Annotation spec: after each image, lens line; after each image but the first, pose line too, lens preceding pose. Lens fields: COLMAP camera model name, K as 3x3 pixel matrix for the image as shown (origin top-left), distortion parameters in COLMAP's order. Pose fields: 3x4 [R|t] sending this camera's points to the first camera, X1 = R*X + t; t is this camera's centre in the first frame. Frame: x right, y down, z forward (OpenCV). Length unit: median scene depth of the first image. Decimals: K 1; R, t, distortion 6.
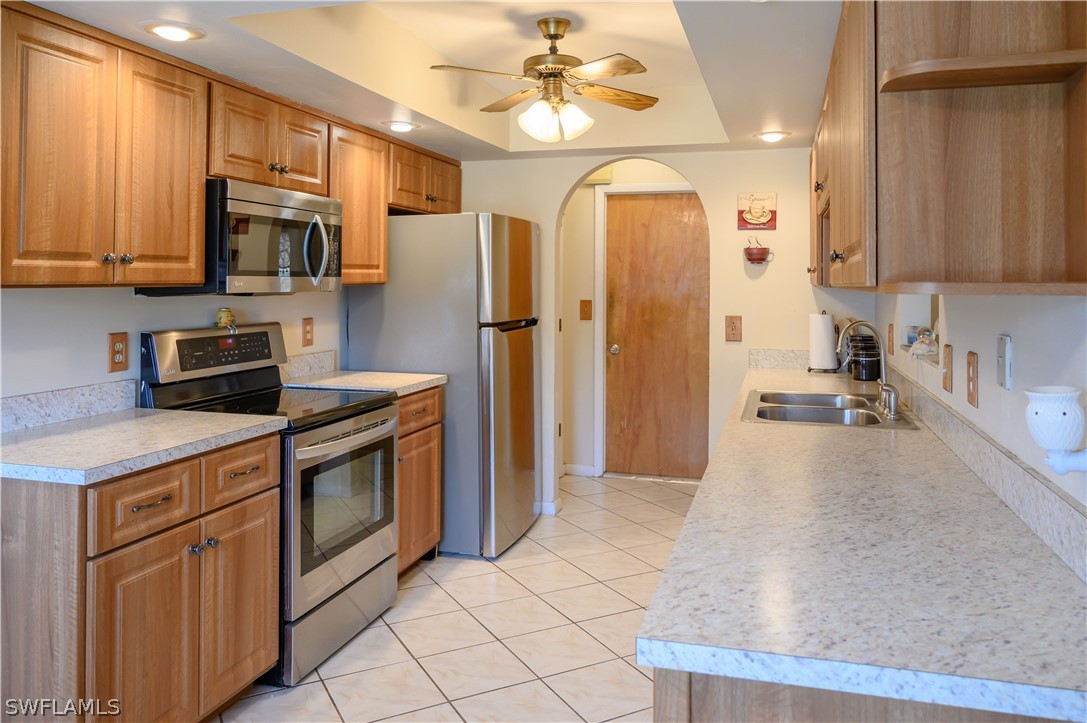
lens RADIAL K [[828.8, 0, 543.5], [0, 828.8, 361.5], [0, 0, 1]] dist [0.000466, 0.000299]
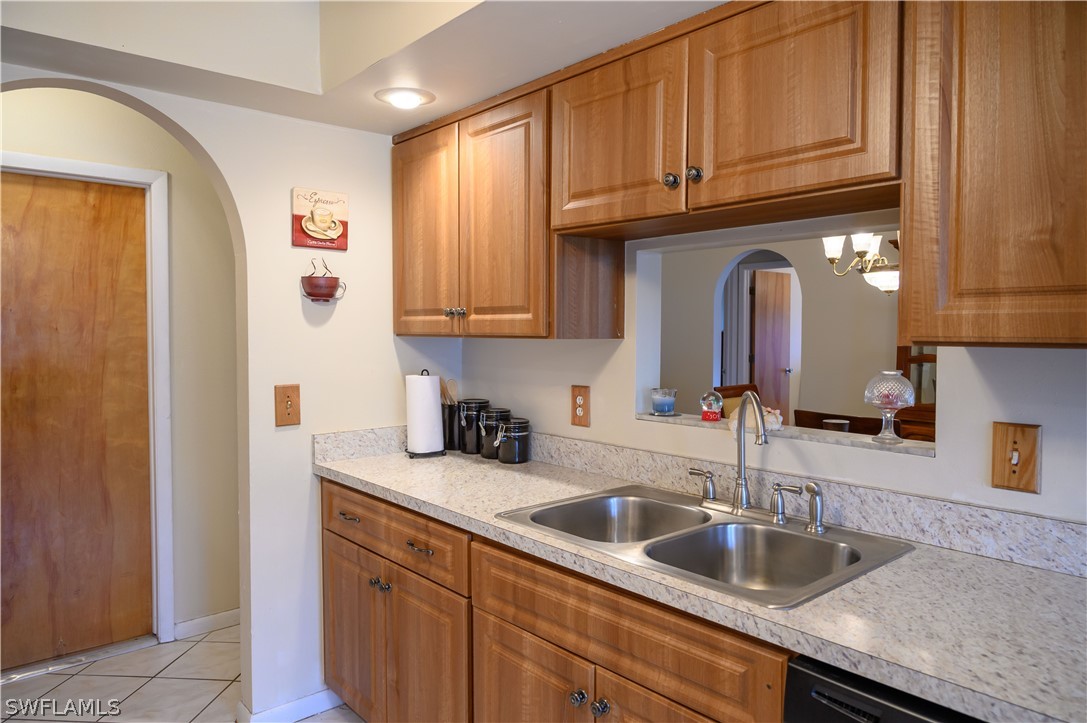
lens RADIAL K [[724.7, 0, 545.7], [0, 724.7, 375.1], [0, 0, 1]] dist [-0.003744, -0.002366]
pose [[0.541103, -0.060084, 0.838807, -0.096803], [0.083033, 0.996388, 0.017808, -0.045542], [-0.836847, 0.060013, 0.544137, 0.440778]]
